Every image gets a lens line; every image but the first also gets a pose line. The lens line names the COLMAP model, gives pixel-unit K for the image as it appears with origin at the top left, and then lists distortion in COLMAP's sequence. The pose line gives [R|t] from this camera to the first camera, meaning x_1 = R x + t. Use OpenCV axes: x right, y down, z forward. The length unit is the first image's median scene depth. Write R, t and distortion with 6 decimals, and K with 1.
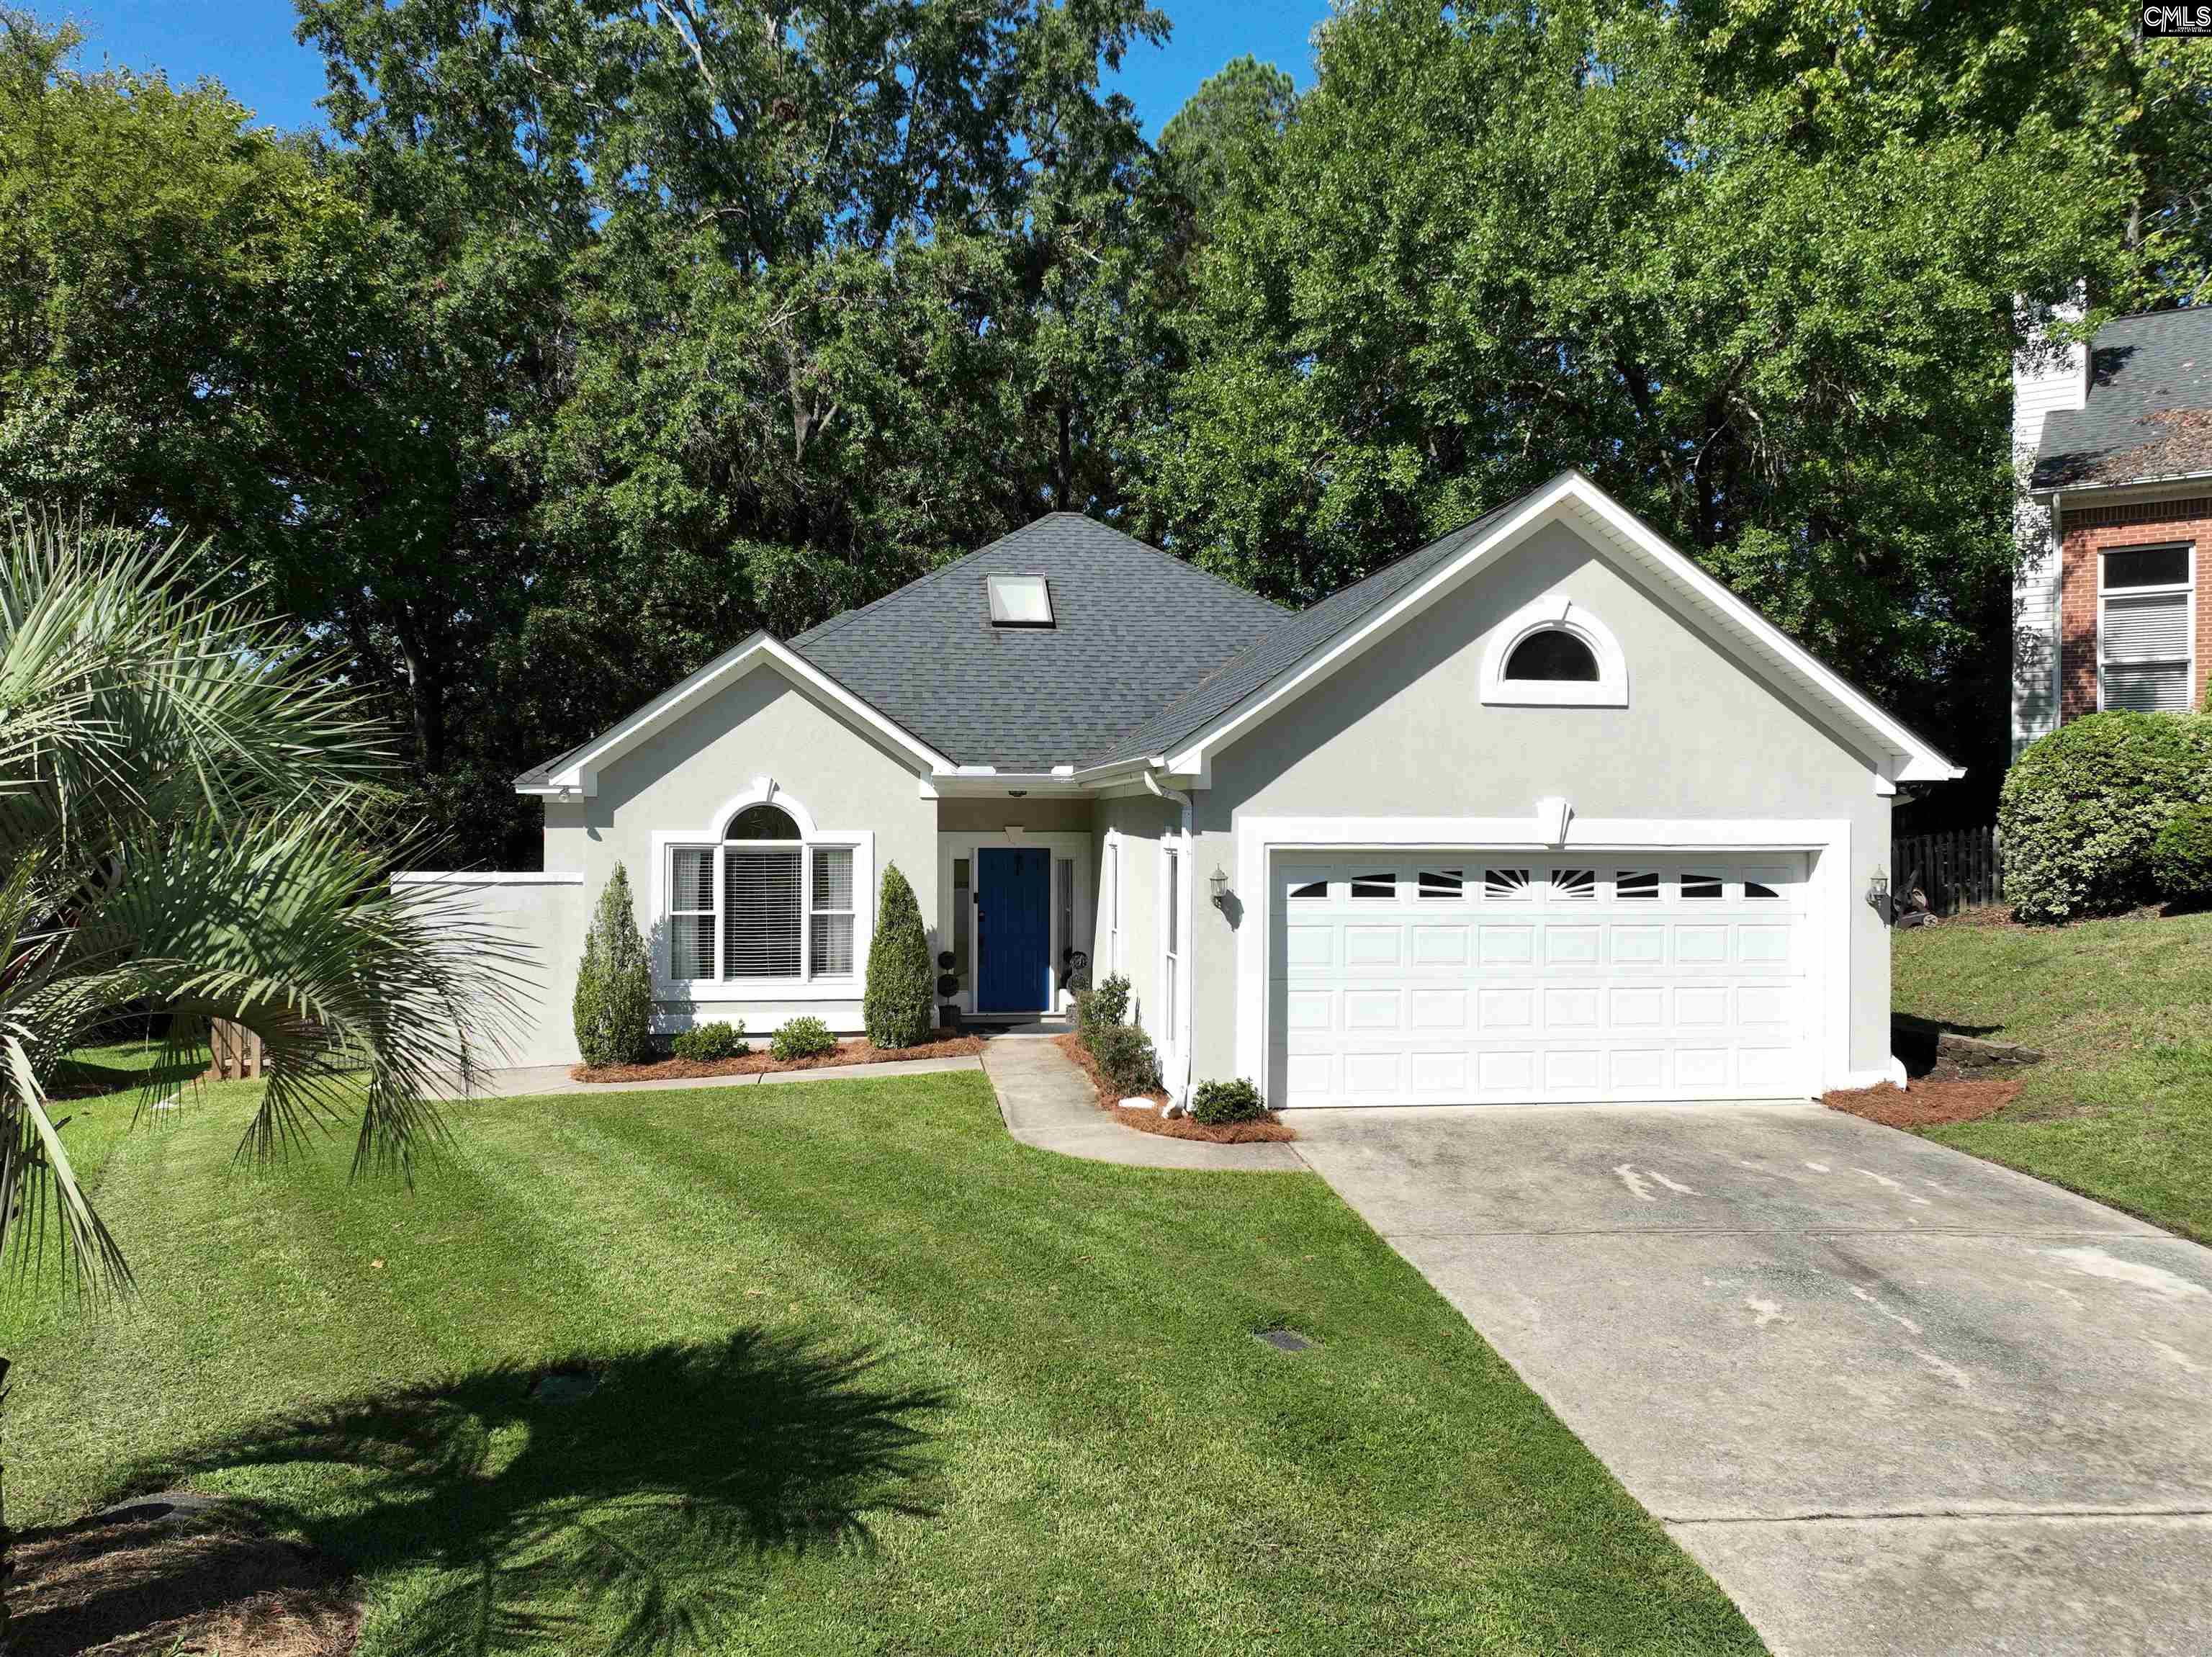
lens RADIAL K [[1582.3, 0, 1106.0], [0, 1582.3, 828.5], [0, 0, 1]] dist [0.001004, 0.011224]
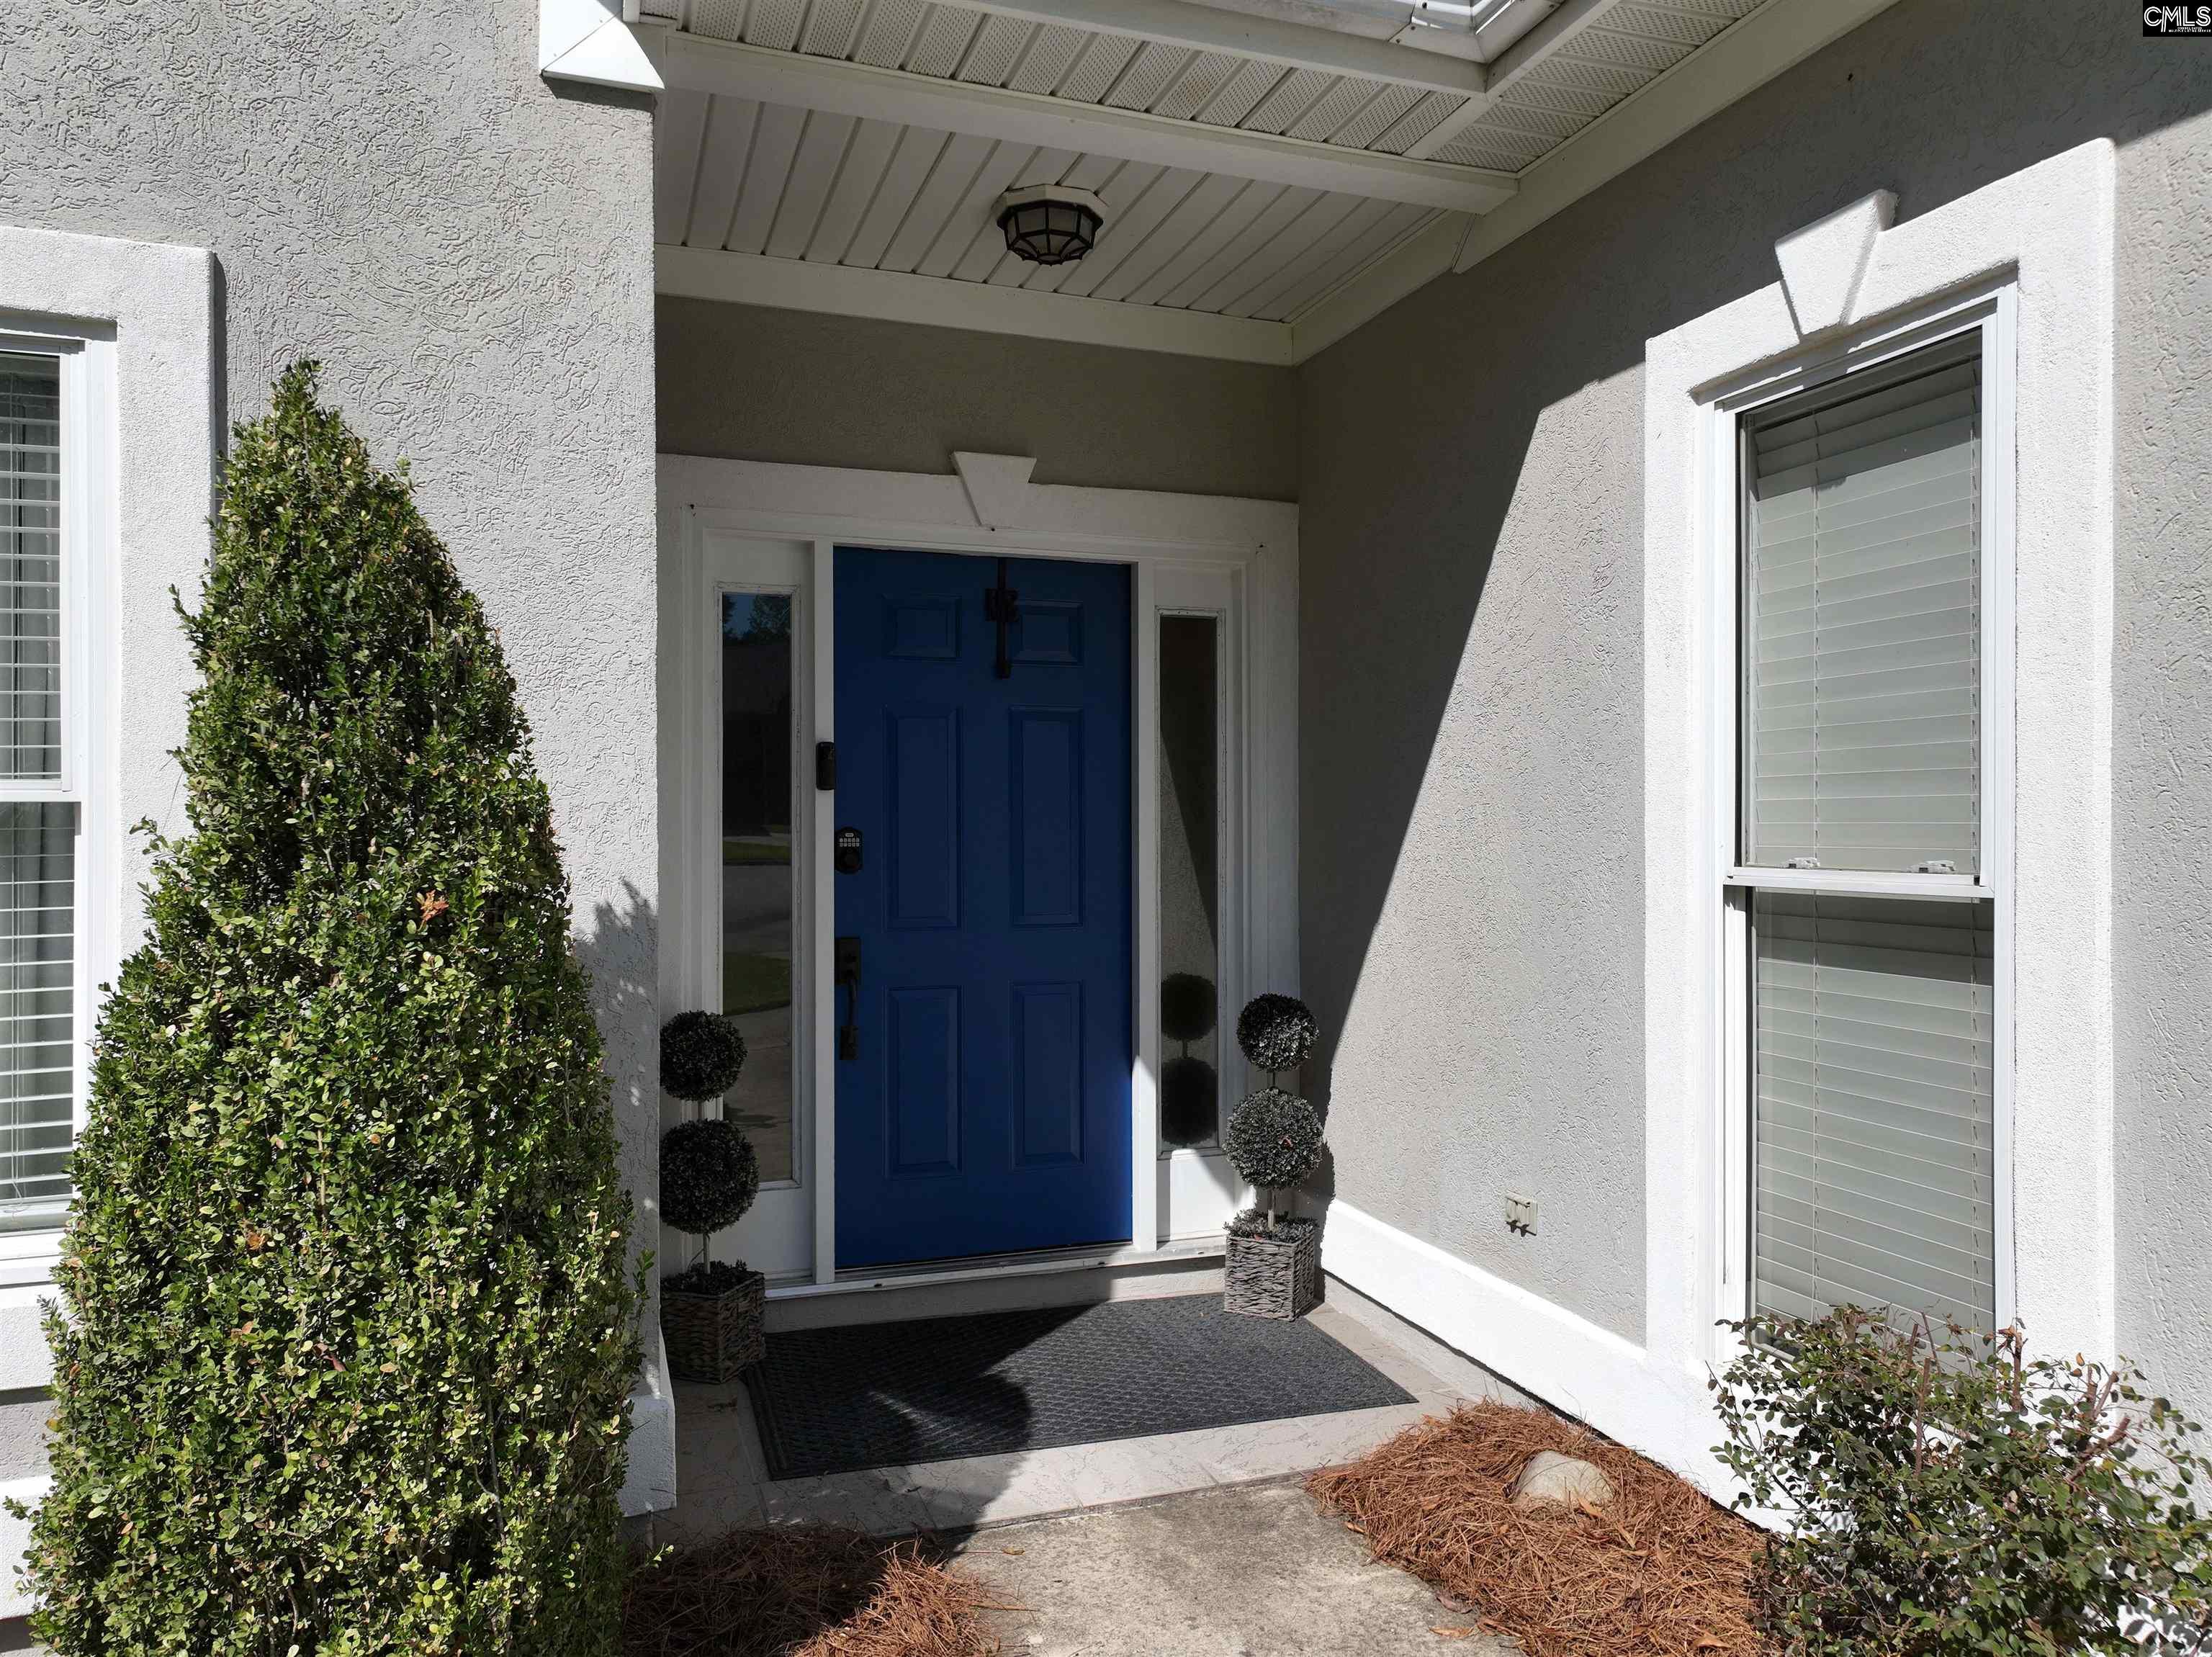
lens RADIAL K [[1582.3, 0, 1106.0], [0, 1582.3, 828.5], [0, 0, 1]] dist [0.001004, 0.011224]
pose [[0.981805, -0.007389, 0.189749, -0.085729], [0.006966, 0.999972, 0.002896, 0.052123], [-0.189765, -0.001521, 0.981828, 0.771733]]
